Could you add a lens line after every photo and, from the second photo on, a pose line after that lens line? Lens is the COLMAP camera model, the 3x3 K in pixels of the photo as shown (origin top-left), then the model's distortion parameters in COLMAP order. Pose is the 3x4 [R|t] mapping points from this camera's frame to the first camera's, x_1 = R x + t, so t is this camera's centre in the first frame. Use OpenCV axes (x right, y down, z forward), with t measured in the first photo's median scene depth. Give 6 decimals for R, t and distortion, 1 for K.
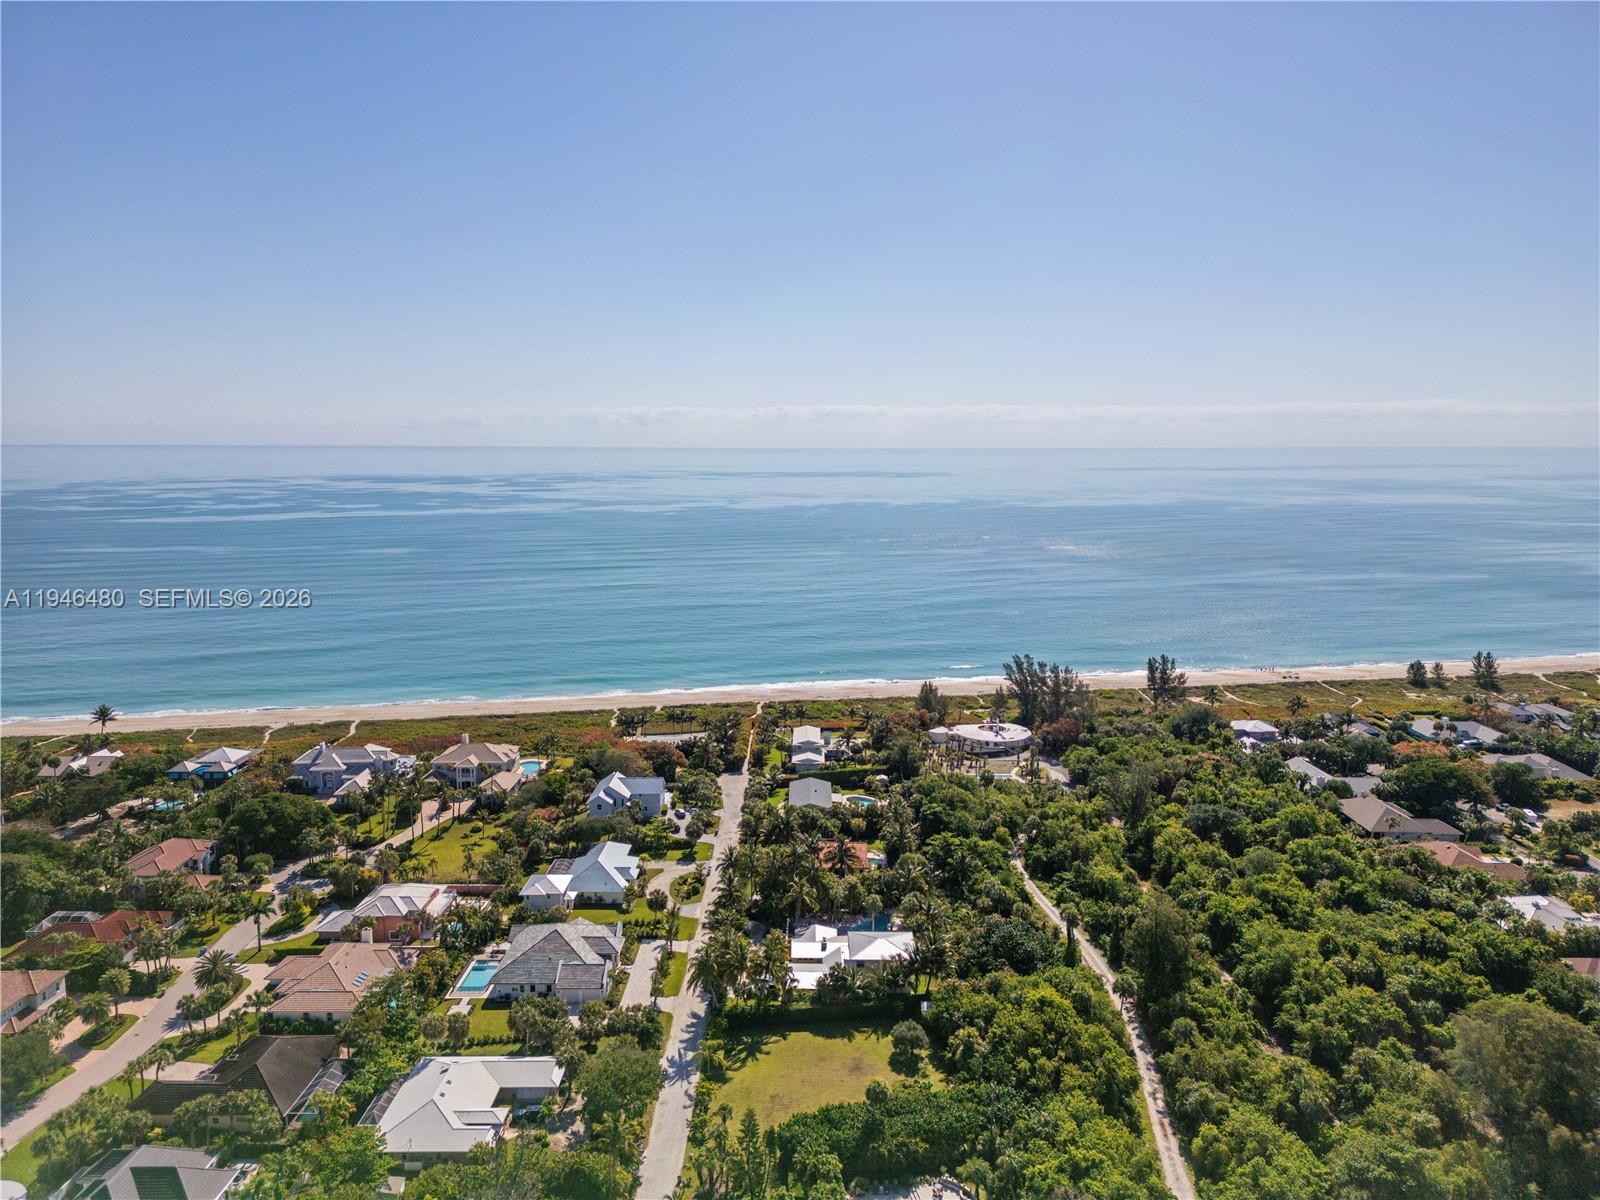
lens RADIAL K [[1124.0, 0, 800.0], [0, 1124.0, 600.0], [0, 0, 1]] dist [0.076045, -0.080005]
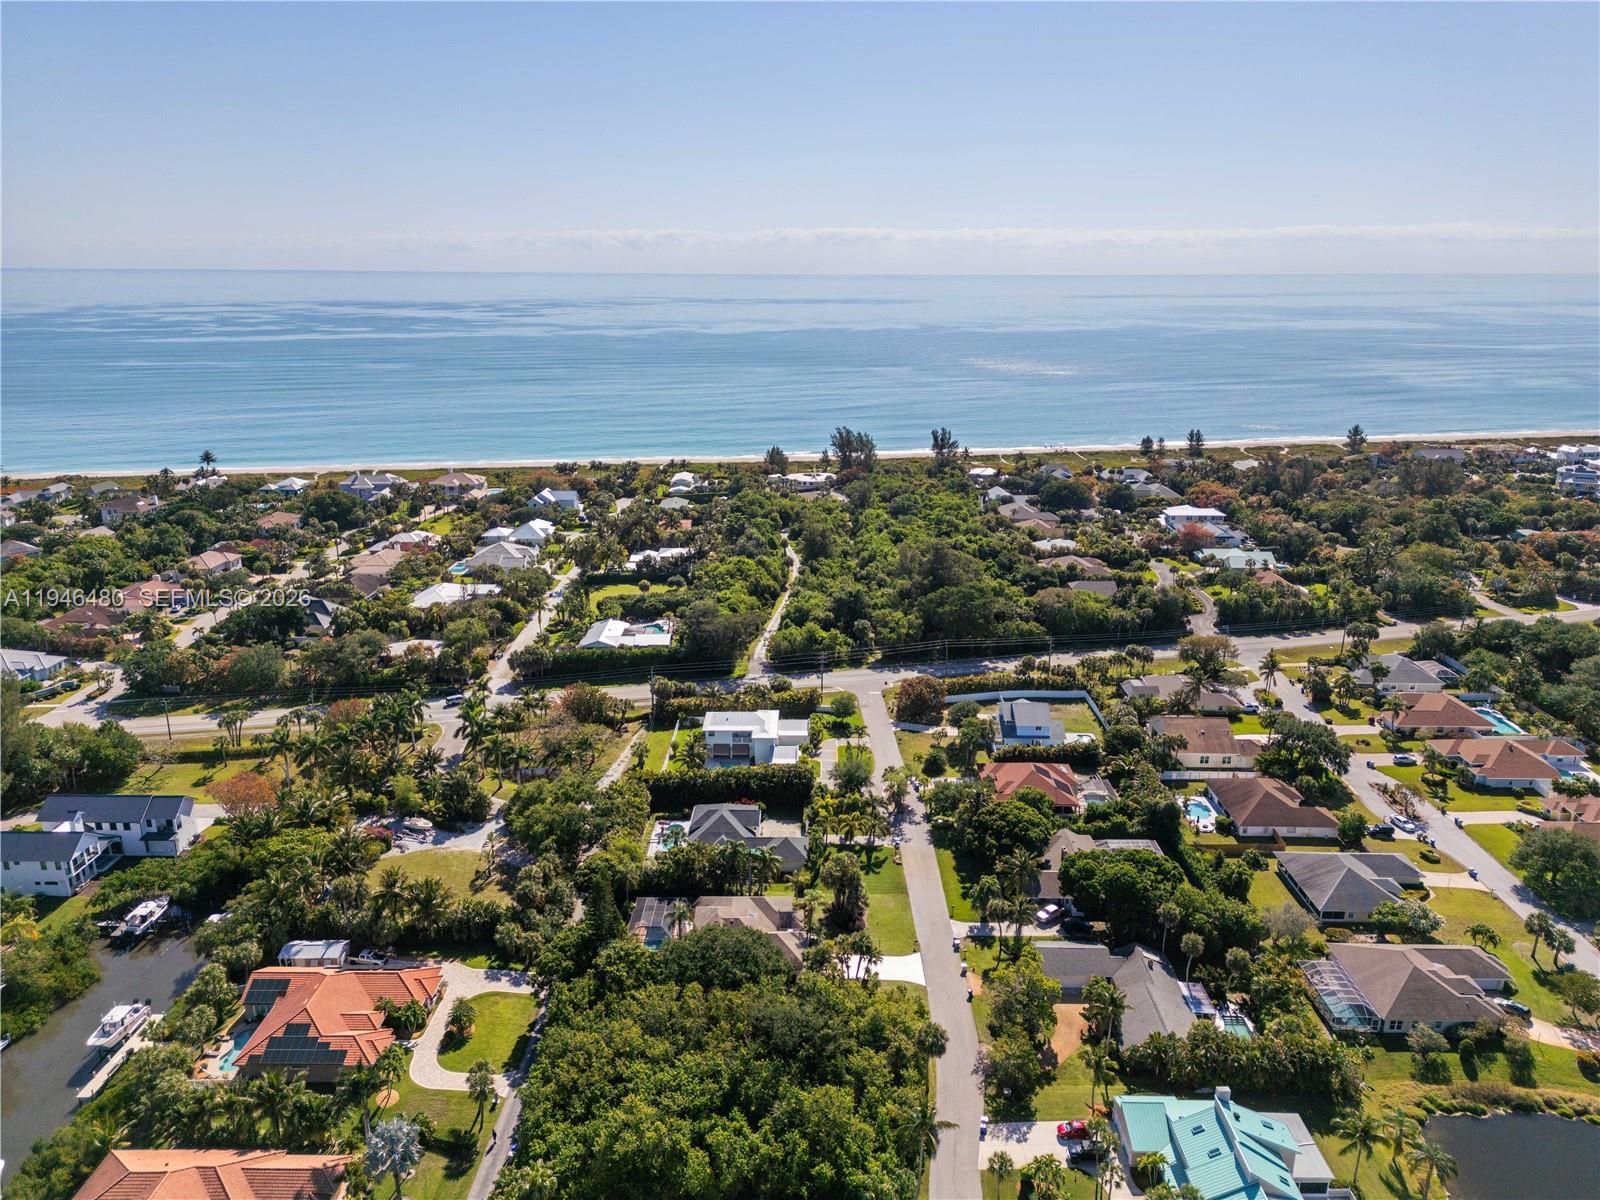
lens RADIAL K [[1124.0, 0, 800.0], [0, 1124.0, 600.0], [0, 0, 1]] dist [0.076045, -0.080005]
pose [[0.999998, 0.001763, 0.000704, 0.144891], [-0.001847, 0.989360, 0.145477, 0.059177], [-0.000440, -0.145478, 0.989361, -0.445173]]
